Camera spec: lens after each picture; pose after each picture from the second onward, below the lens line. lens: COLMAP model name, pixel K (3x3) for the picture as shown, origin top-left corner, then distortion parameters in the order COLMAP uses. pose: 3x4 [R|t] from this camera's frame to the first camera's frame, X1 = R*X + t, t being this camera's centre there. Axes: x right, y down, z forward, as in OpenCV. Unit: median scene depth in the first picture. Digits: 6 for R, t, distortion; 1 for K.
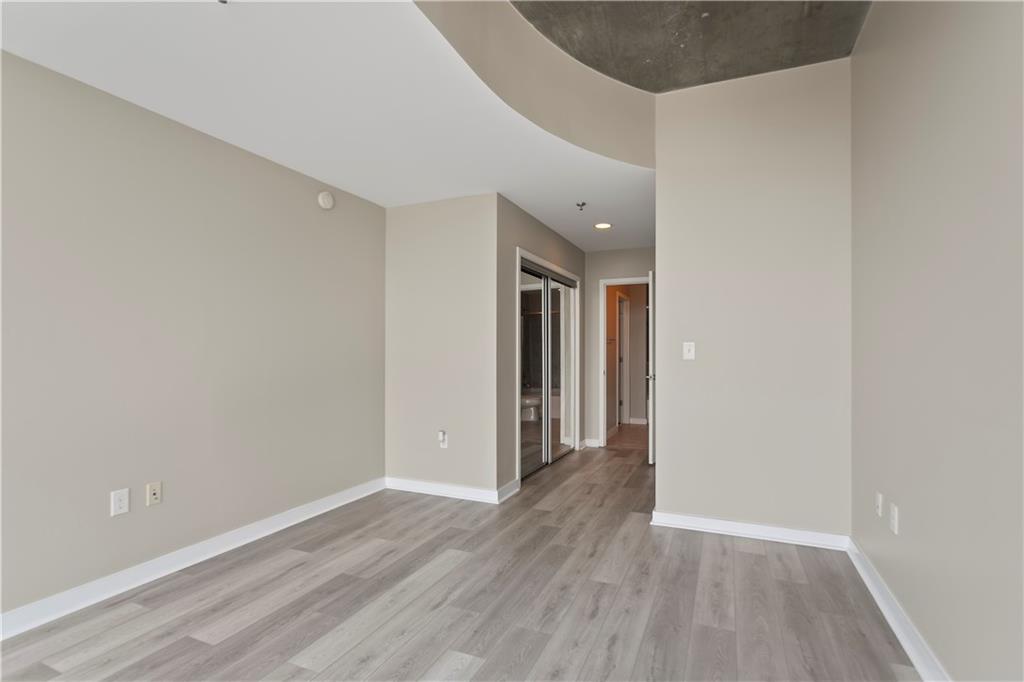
lens RADIAL K [[493.3, 0, 515.6], [0, 493.3, 343.5], [0, 0, 1]] dist [-0.010269, 0.001005]
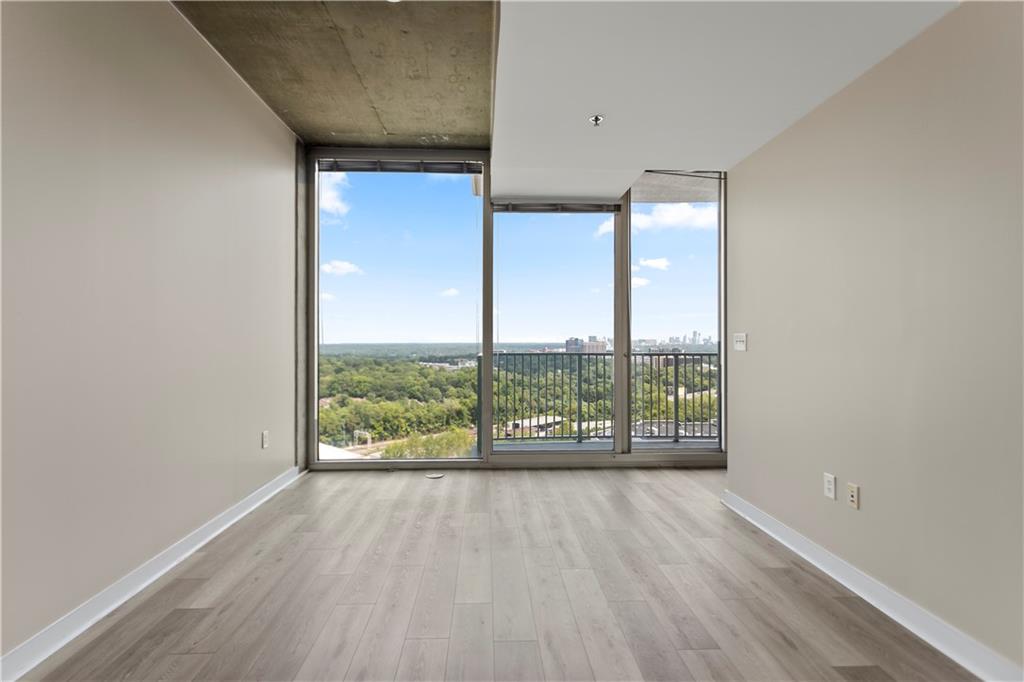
lens RADIAL K [[496.4, 0, 491.3], [0, 496.4, 358.0], [0, 0, 1]] dist [0.008217, -0.000994]
pose [[-0.908591, 0.017569, -0.417317, 0.264290], [0.009622, 0.999730, 0.021140, 0.027400], [0.417576, 0.015193, -0.908515, 1.623416]]
